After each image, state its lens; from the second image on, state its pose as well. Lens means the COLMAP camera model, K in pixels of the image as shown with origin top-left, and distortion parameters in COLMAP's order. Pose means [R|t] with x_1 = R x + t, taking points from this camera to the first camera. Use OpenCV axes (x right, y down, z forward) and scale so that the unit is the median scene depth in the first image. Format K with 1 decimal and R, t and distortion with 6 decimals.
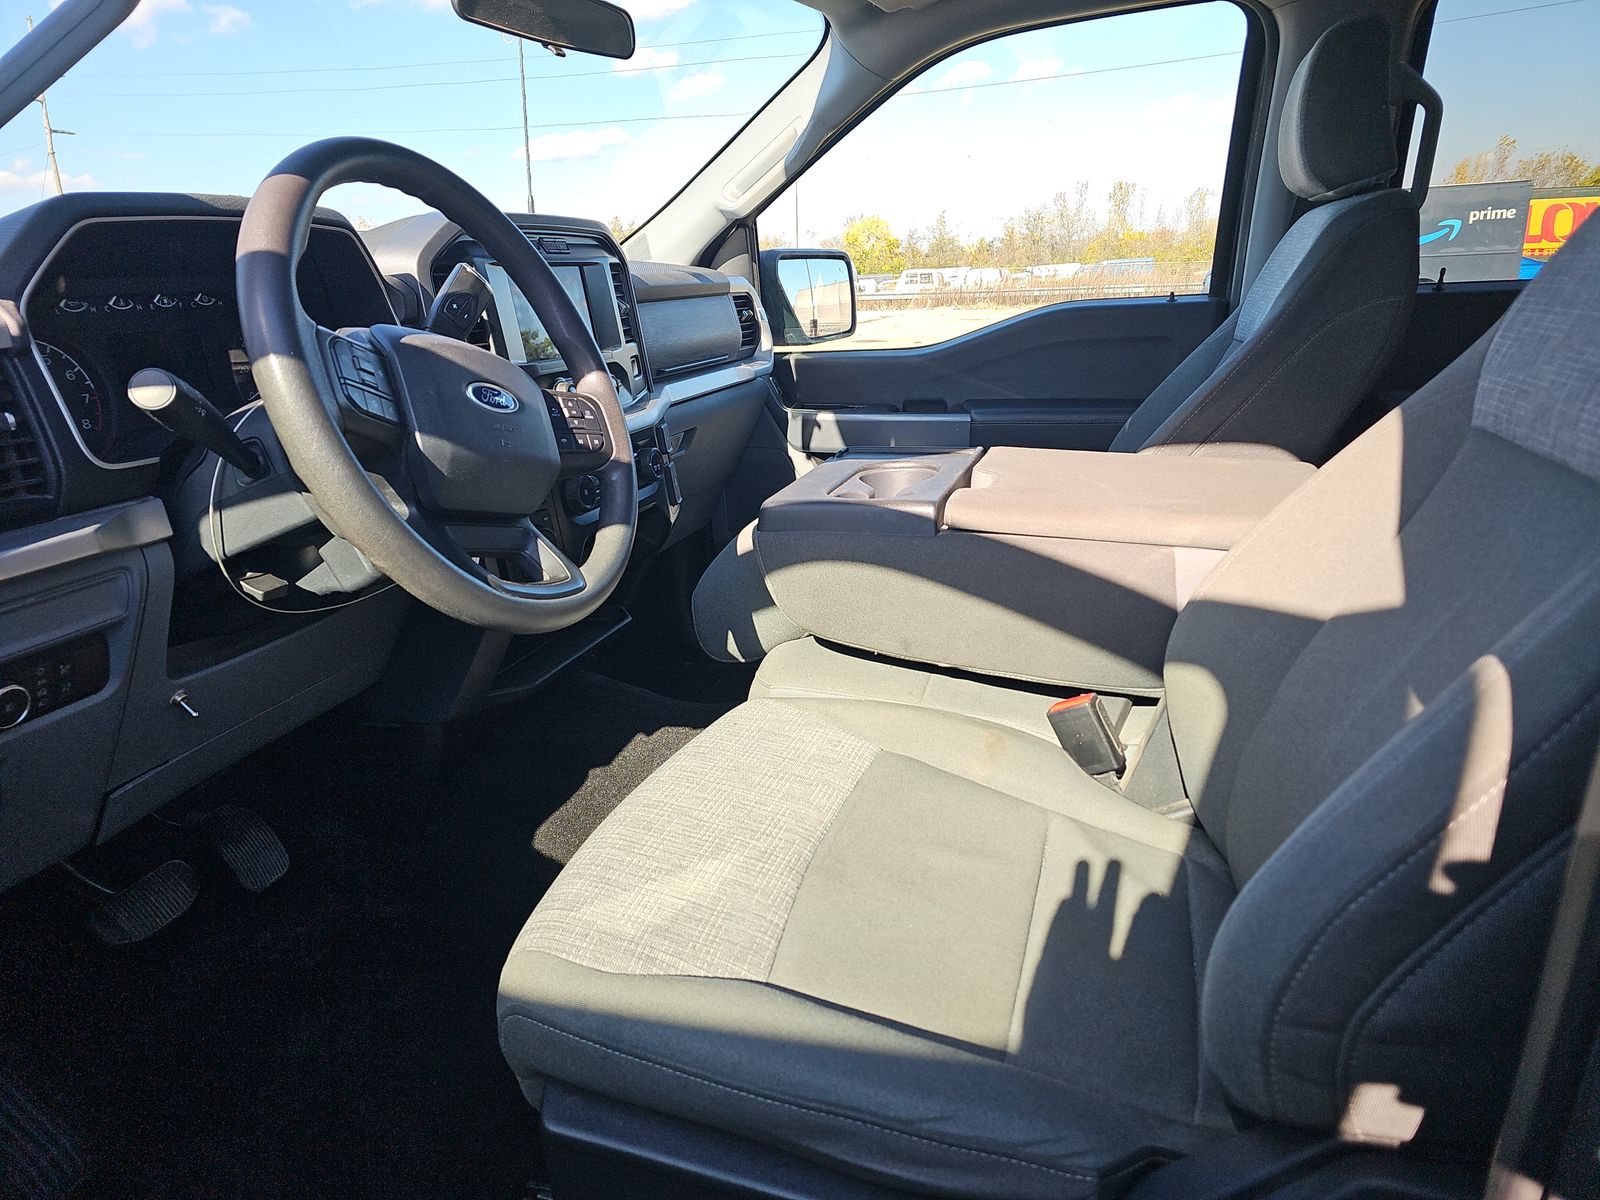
lens RADIAL K [[1041.3, 0, 811.7], [0, 1041.3, 600.5], [0, 0, 1]] dist [0.033306, -0.023595]
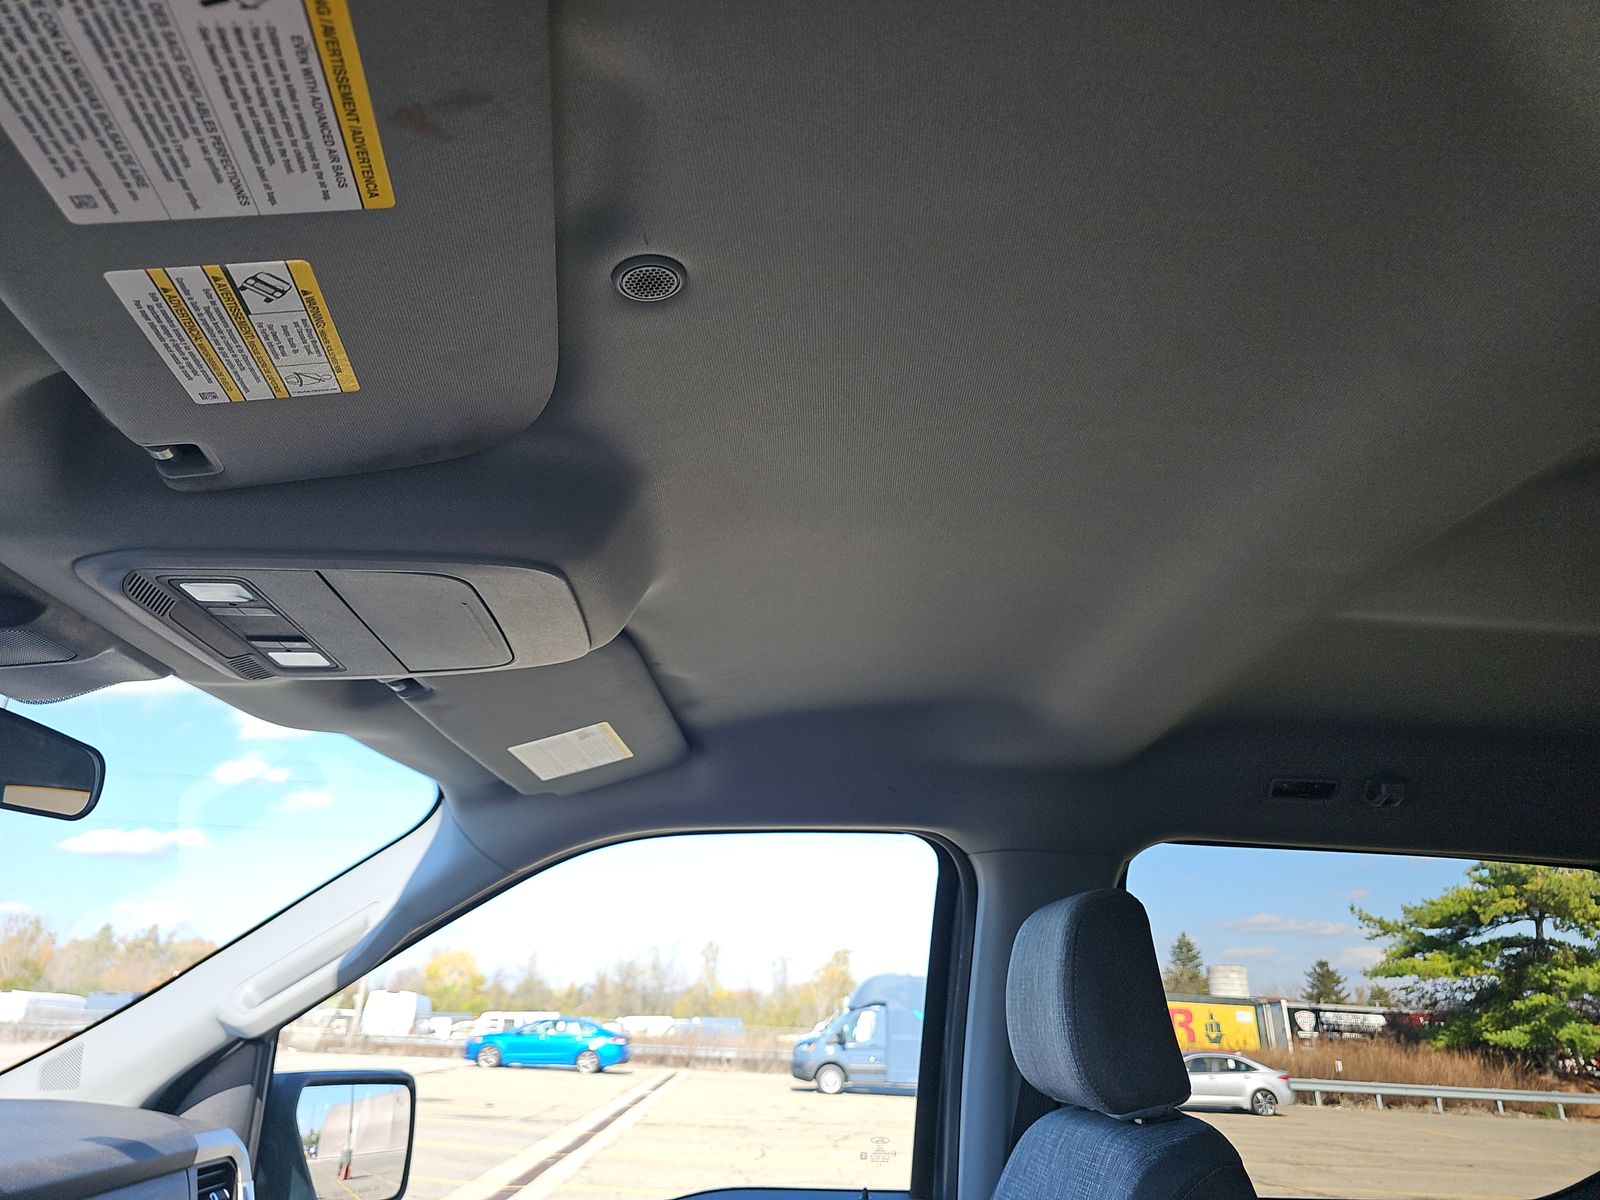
lens RADIAL K [[1041.3, 0, 792.3], [0, 1041.3, 603.7], [0, 0, 1]] dist [0.033306, -0.023595]
pose [[0.935877, 0.194011, 0.294098, 0.002960], [0.033073, 0.782669, -0.621559, -0.149748], [-0.350770, 0.591429, 0.726066, 0.234870]]
